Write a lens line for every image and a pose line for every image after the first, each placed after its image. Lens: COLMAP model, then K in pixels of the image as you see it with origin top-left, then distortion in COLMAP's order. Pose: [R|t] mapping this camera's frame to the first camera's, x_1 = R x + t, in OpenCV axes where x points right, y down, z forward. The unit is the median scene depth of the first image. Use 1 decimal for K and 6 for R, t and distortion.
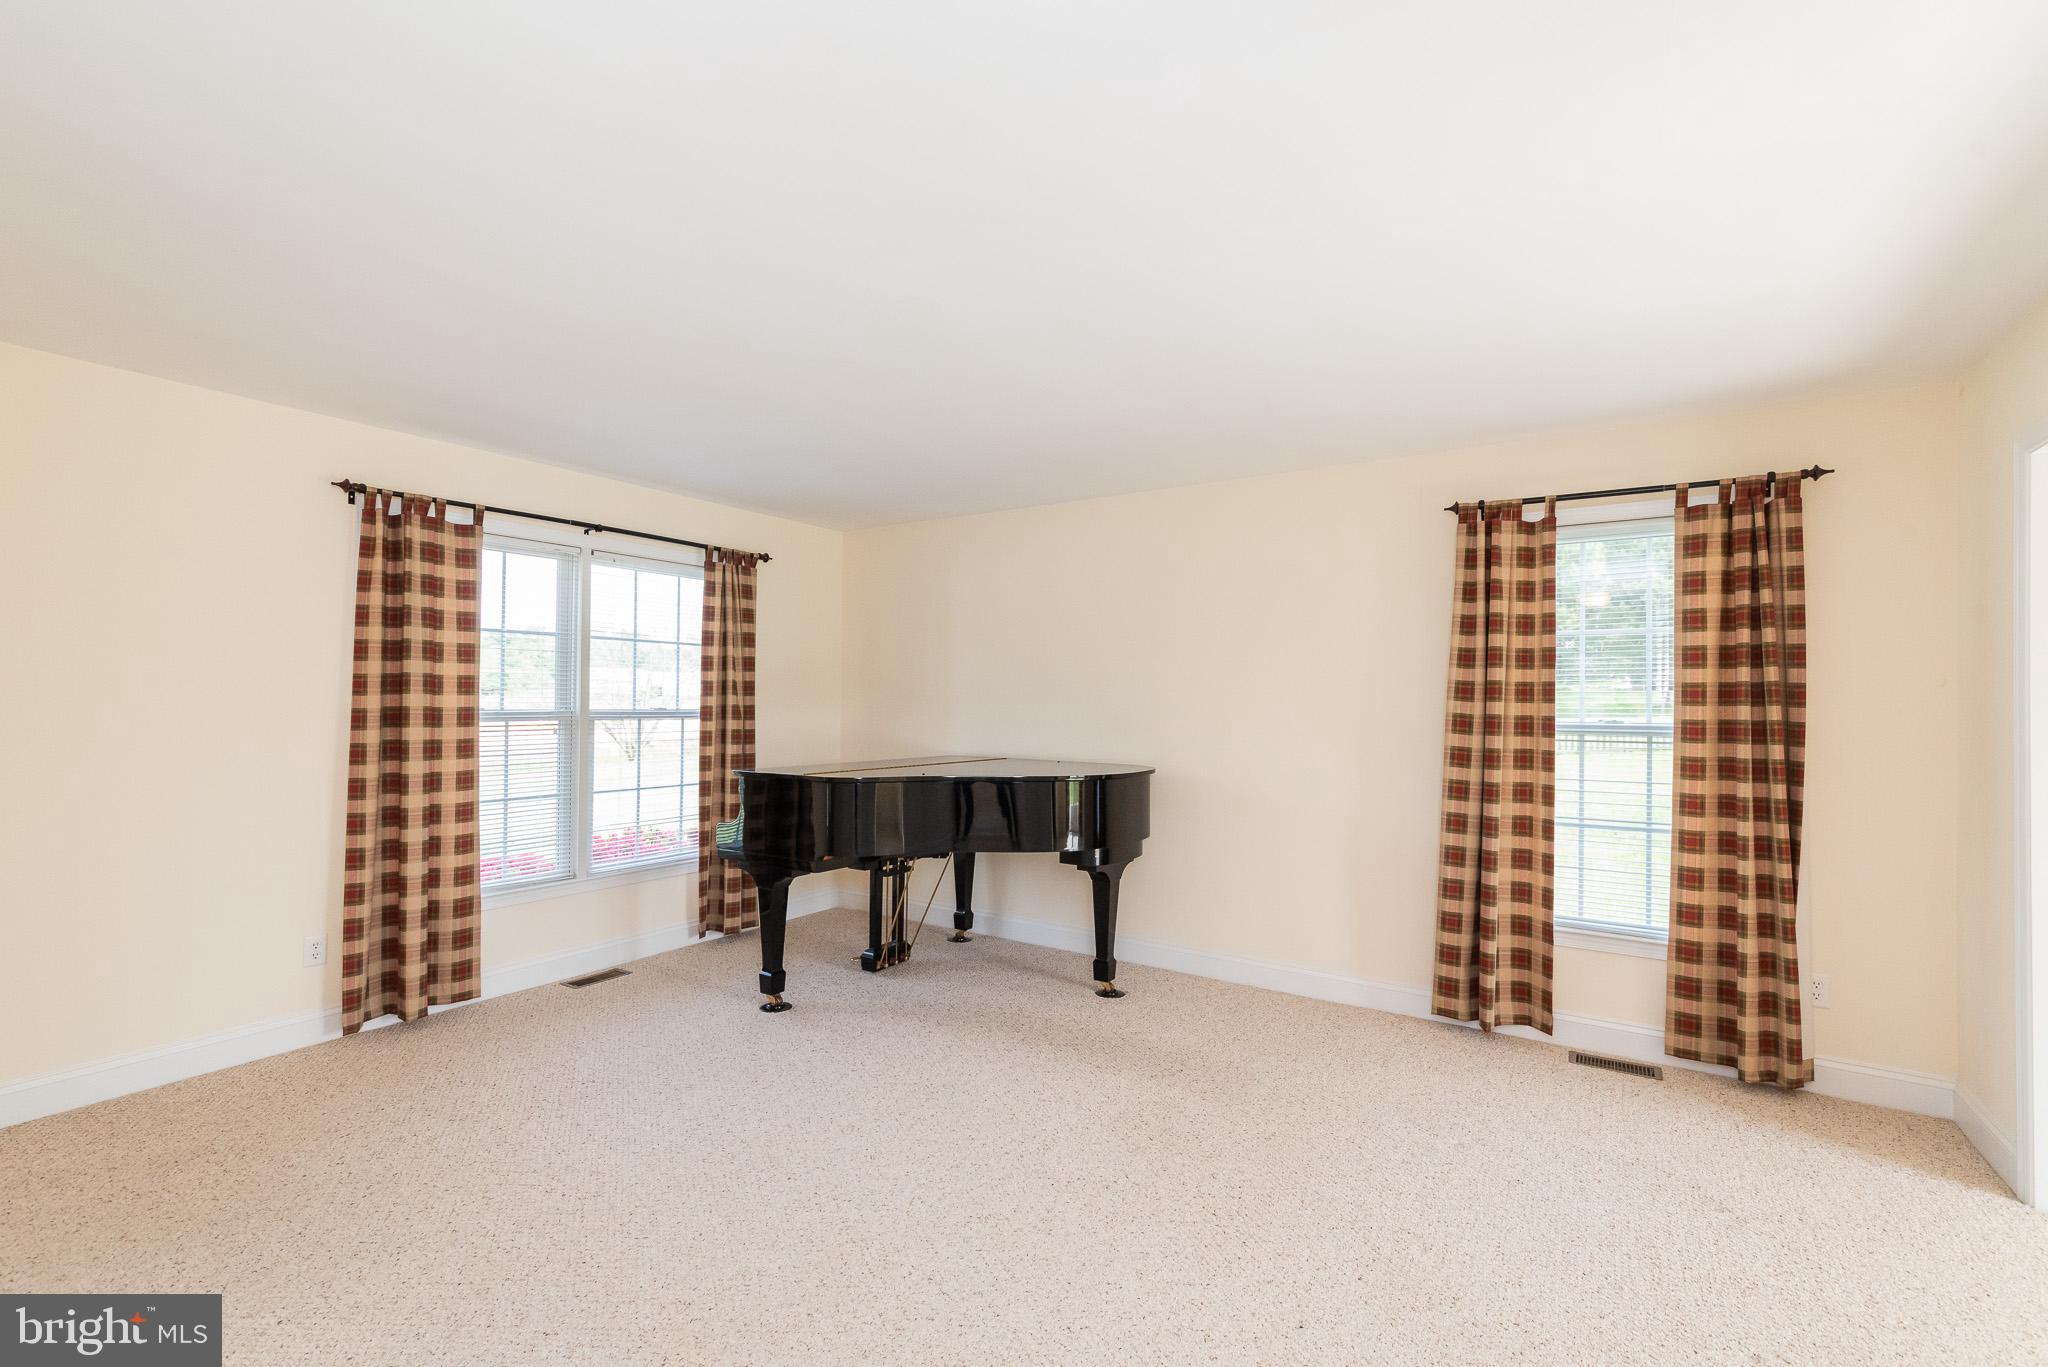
lens RADIAL K [[882.7, 0, 1017.3], [0, 882.7, 691.0], [0, 0, 1]] dist [0.001661, 0.000194]
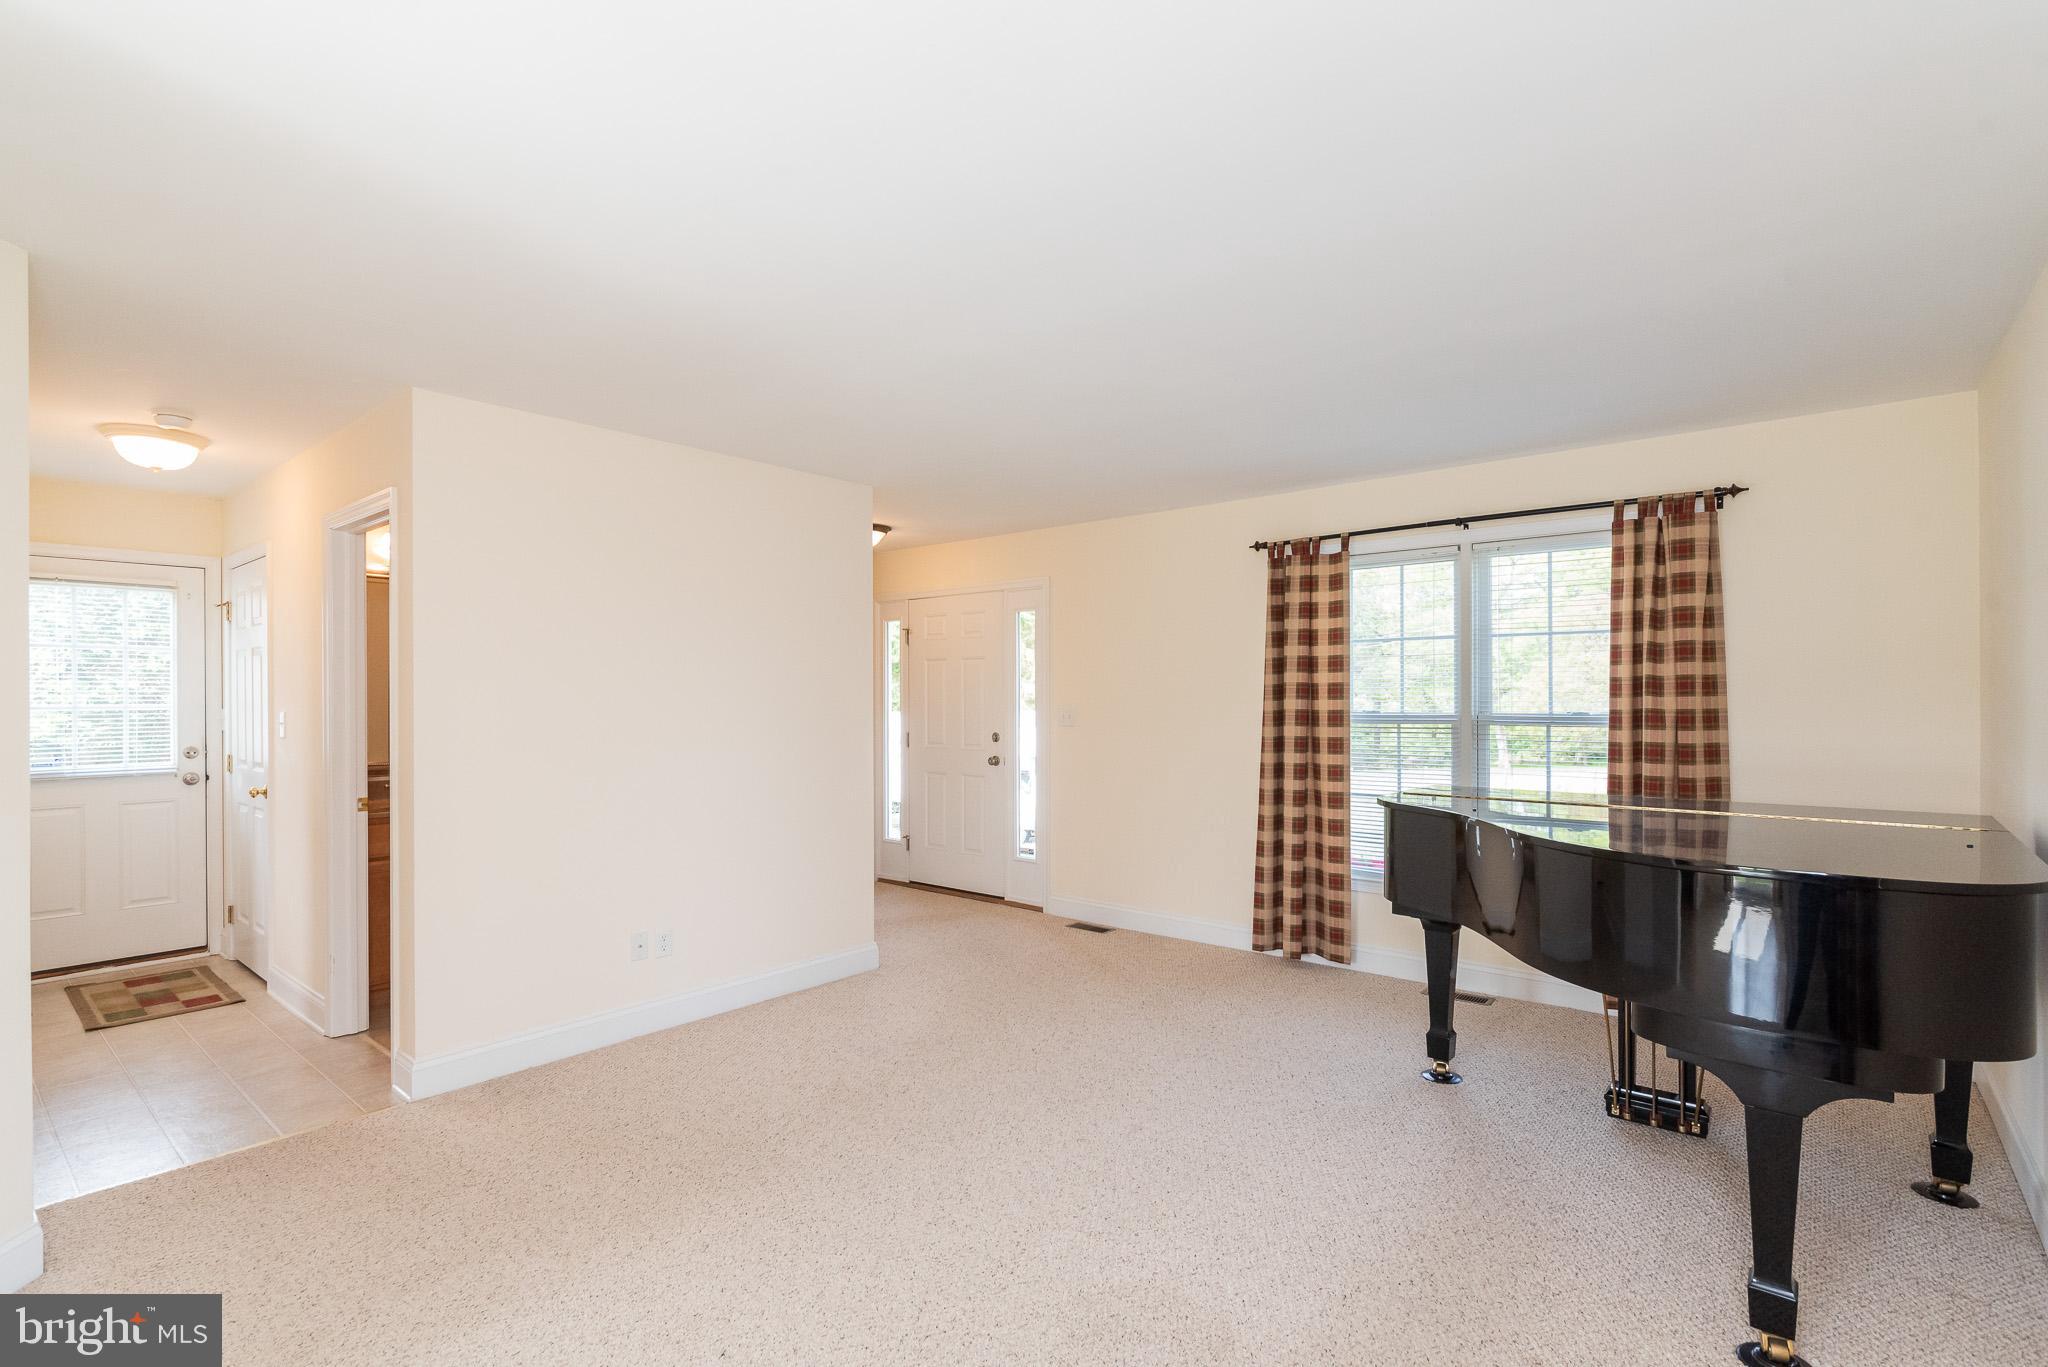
lens RADIAL K [[954.8, 0, 1028.3], [0, 954.8, 694.2], [0, 0, 1]] dist [0.010447, 0.004533]
pose [[-0.102918, -0.013101, -0.994604, 0.678518], [0.014012, 0.999795, -0.014620, 0.010367], [0.994591, -0.015441, -0.102714, 0.736341]]
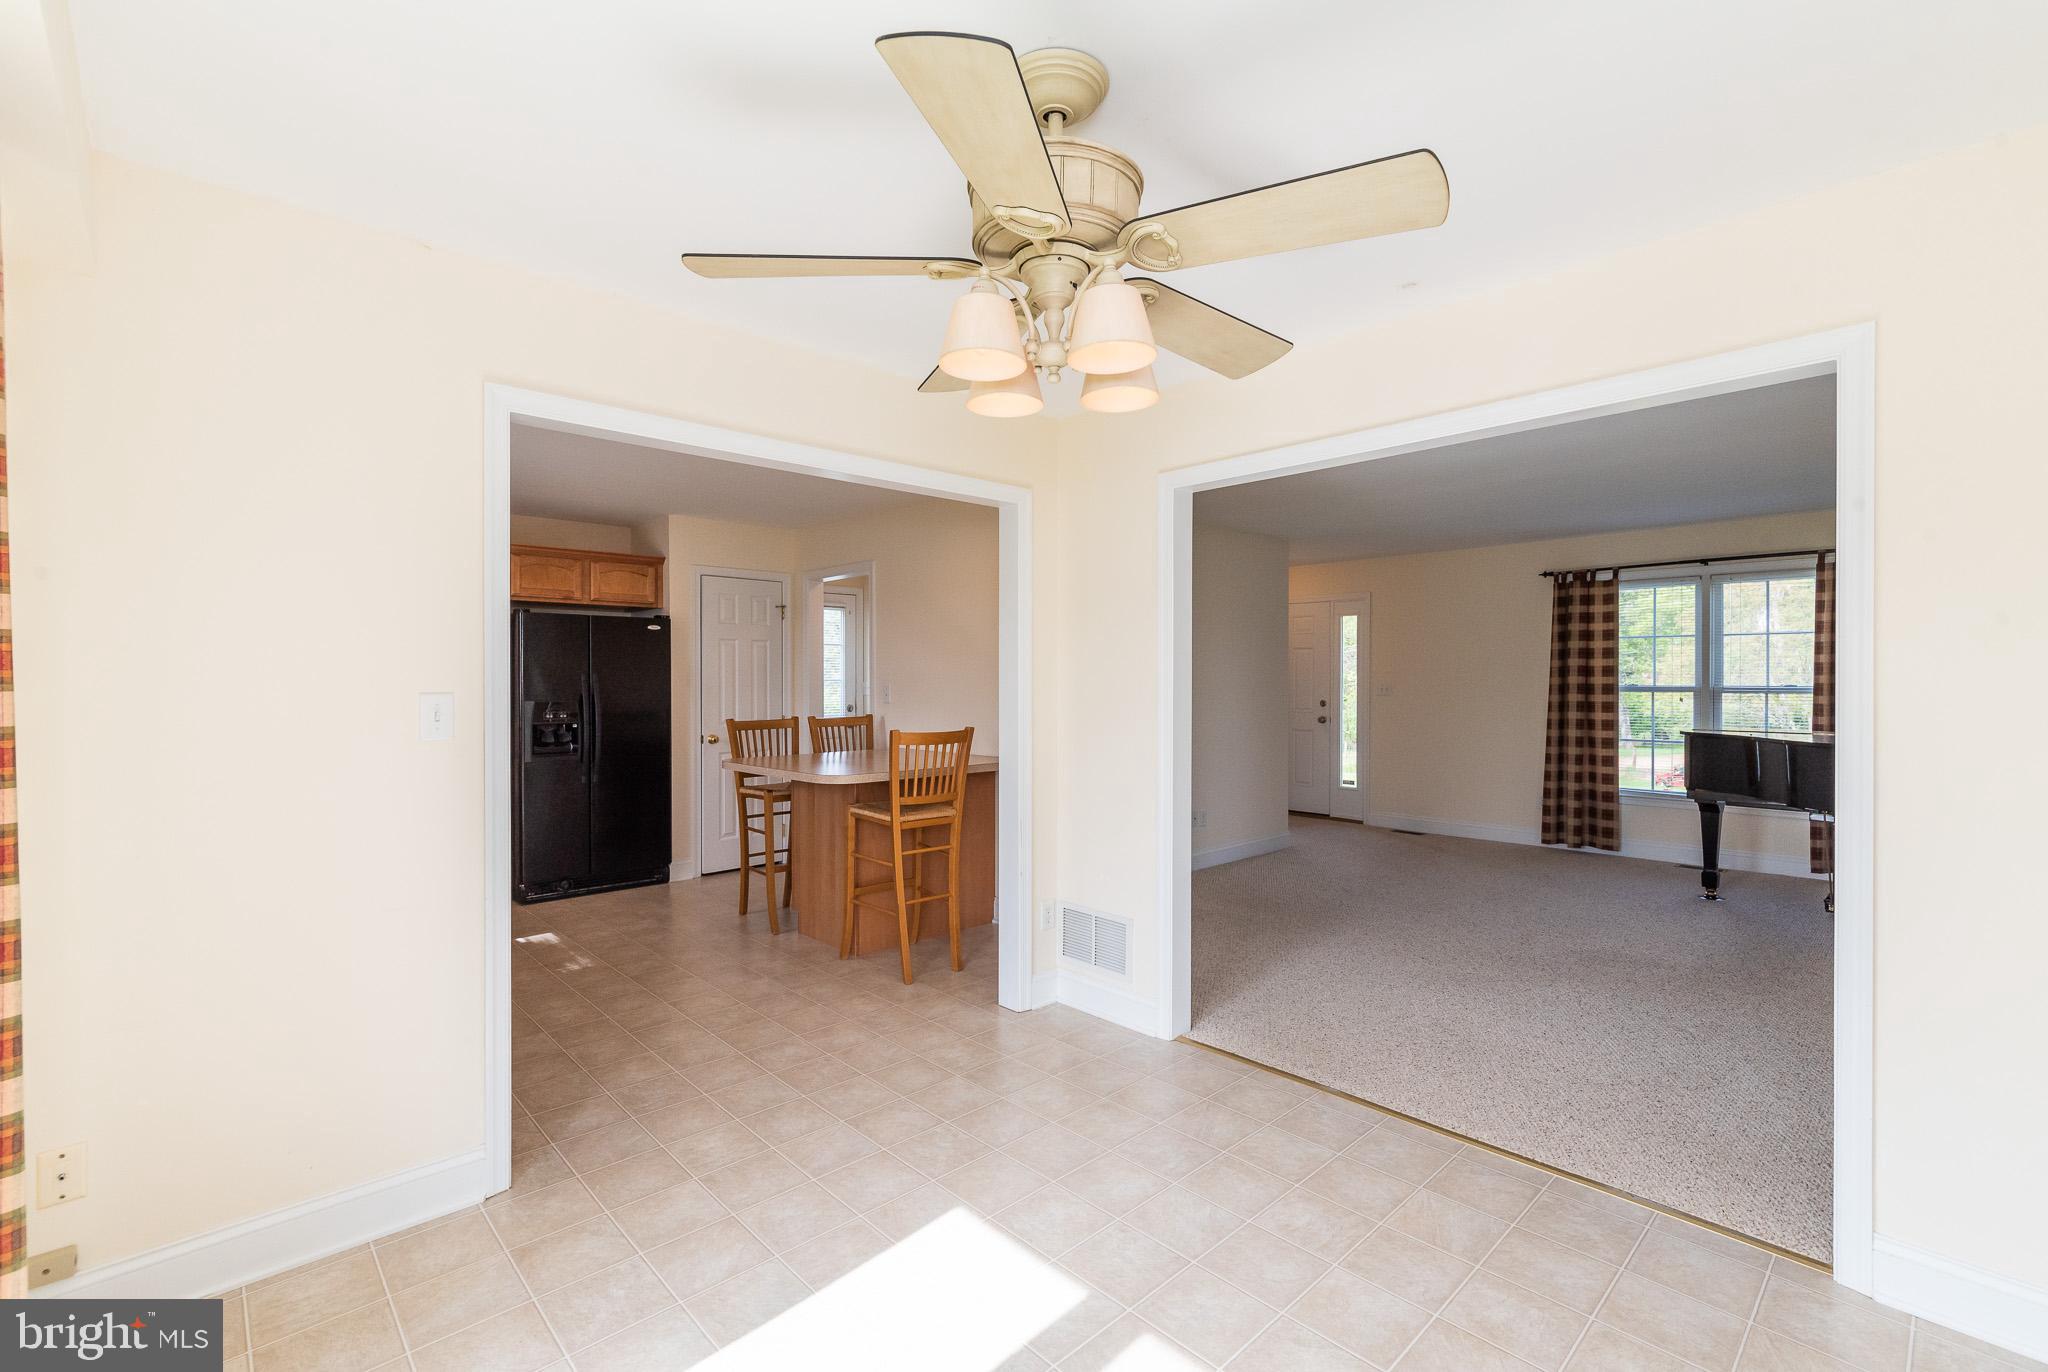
lens RADIAL K [[897.4, 0, 1028.4], [0, 897.4, 682.2], [0, 0, 1]] dist [0.004171, 0.000094]
pose [[-0.221056, -0.007293, -0.975234, 1.398680], [0.009940, 0.999903, -0.009731, 0.021633], [0.975210, -0.011845, -0.220962, 0.272323]]
